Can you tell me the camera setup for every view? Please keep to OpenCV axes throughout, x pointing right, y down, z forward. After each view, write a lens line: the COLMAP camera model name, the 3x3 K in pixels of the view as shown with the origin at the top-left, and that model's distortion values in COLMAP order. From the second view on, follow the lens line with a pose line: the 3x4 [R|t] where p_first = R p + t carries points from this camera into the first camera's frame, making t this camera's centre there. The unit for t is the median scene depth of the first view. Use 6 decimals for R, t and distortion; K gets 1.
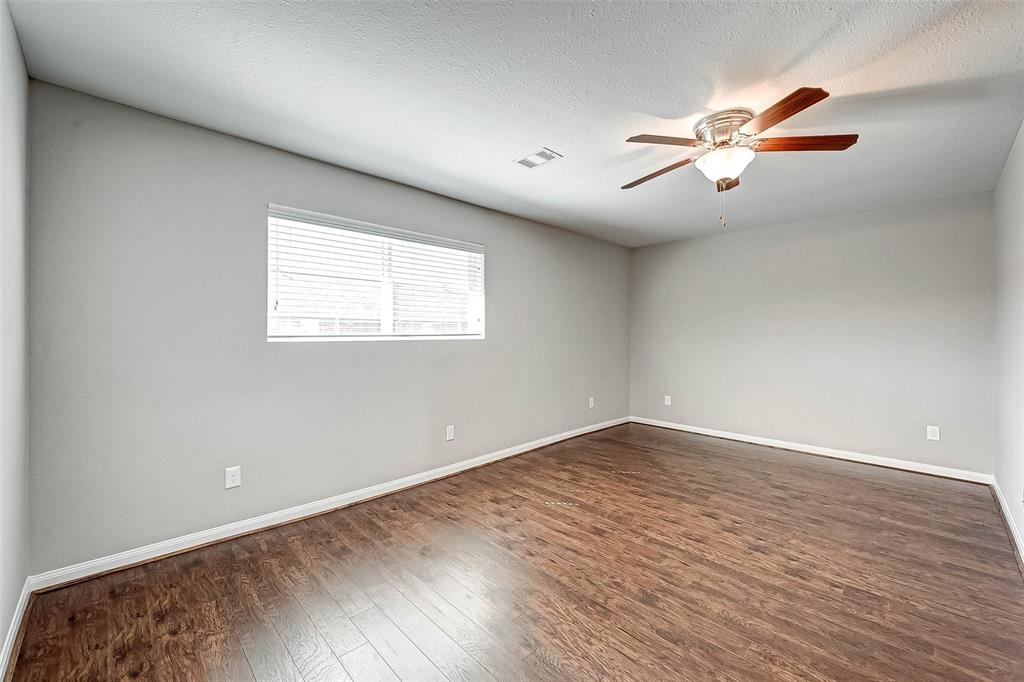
lens RADIAL K [[416.6, 0, 511.5], [0, 416.6, 333.1], [0, 0, 1]] dist [-0.002132, -0.000295]
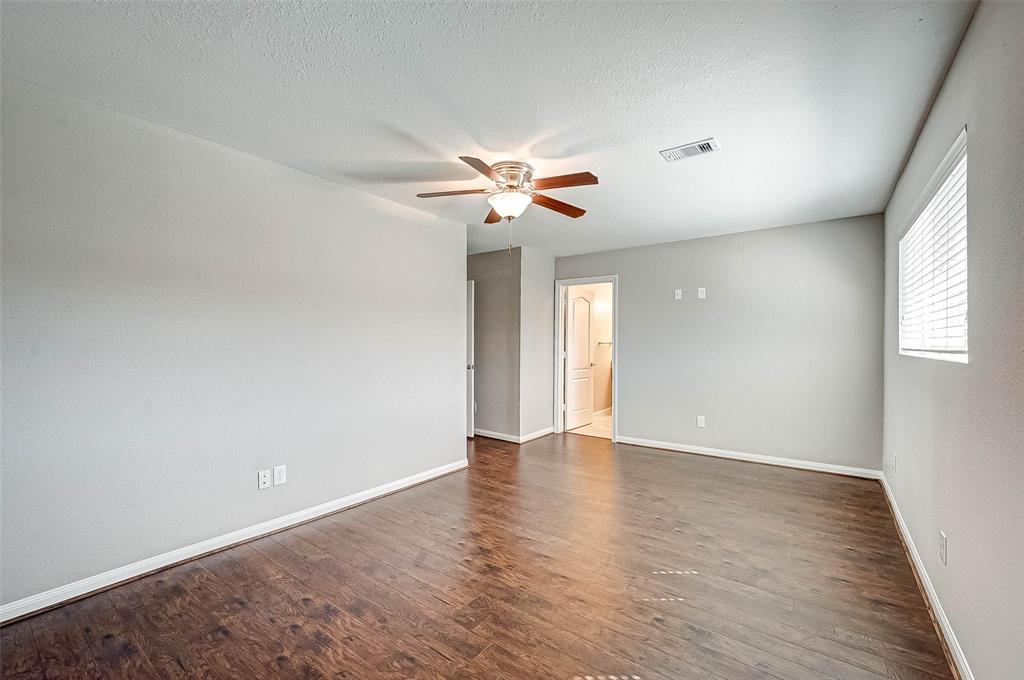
lens RADIAL K [[418.9, 0, 504.1], [0, 418.9, 338.0], [0, 0, 1]] dist [-0.011580, -0.000220]
pose [[-0.989963, -0.007210, -0.141144, 0.523383], [-0.006921, 0.999973, -0.002538, -0.008156], [0.141159, -0.001536, -0.989986, 1.656009]]
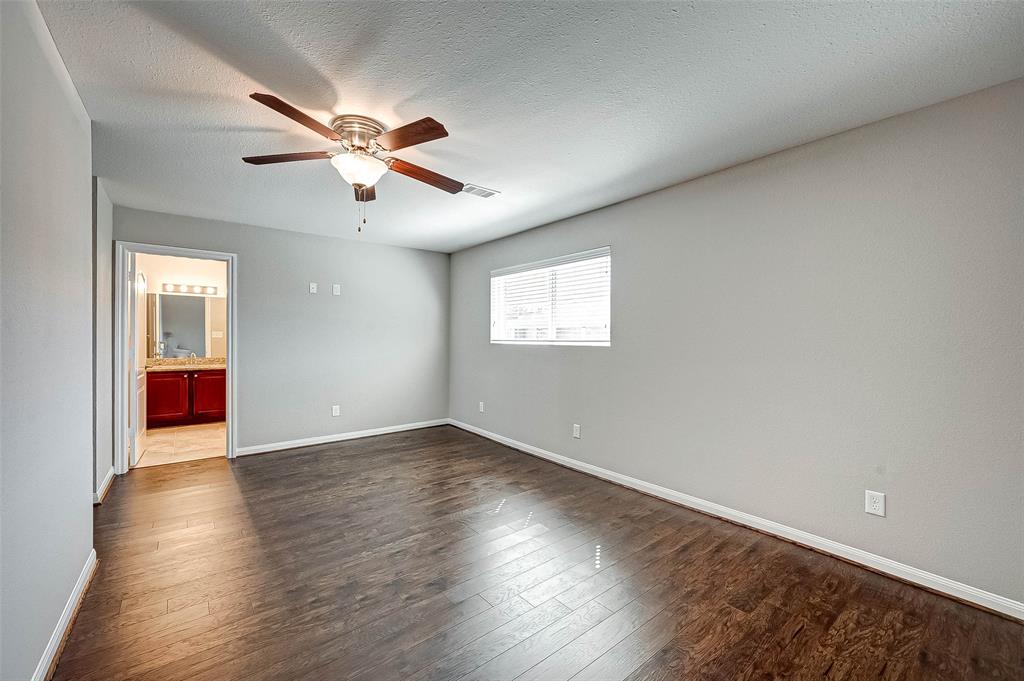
lens RADIAL K [[408.5, 0, 509.1], [0, 408.5, 337.7], [0, 0, 1]] dist [0.001905, -0.000302]
pose [[-0.111399, -0.004623, -0.993765, 1.088149], [-0.012840, 0.999912, -0.003212, 0.001389], [0.993693, 0.012403, -0.111449, 1.099424]]
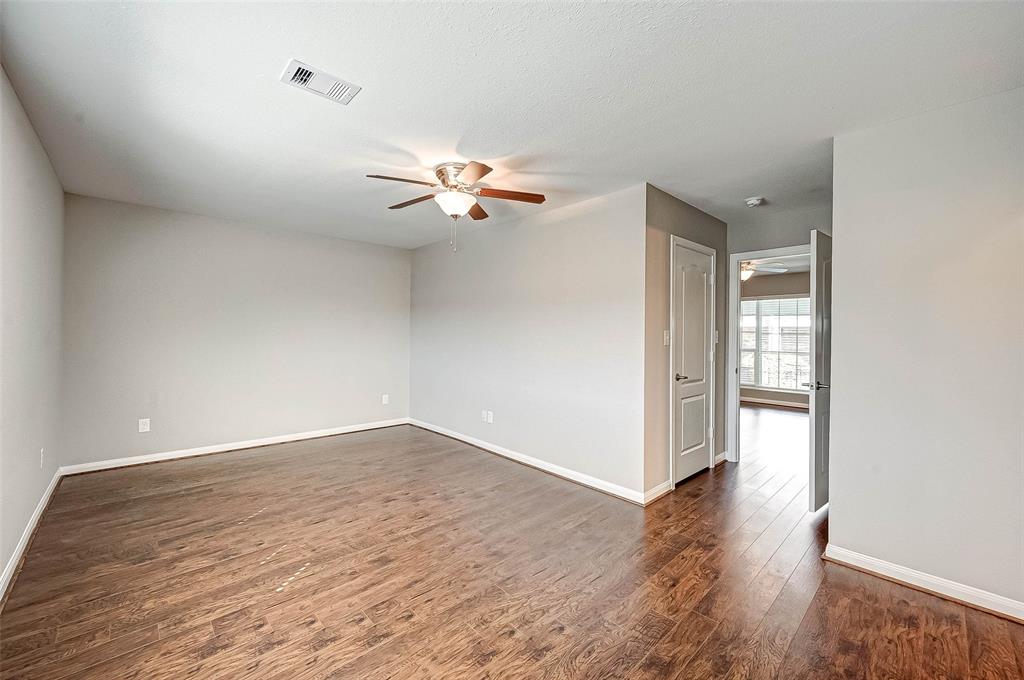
lens RADIAL K [[408.5, 0, 509.1], [0, 408.5, 337.2], [0, 0, 1]] dist [0.001905, -0.000302]
pose [[0.024201, -0.012923, 0.999624, -0.550157], [-0.009085, 0.999872, 0.013146, -0.012869], [-0.999666, -0.009400, 0.024081, 0.600723]]
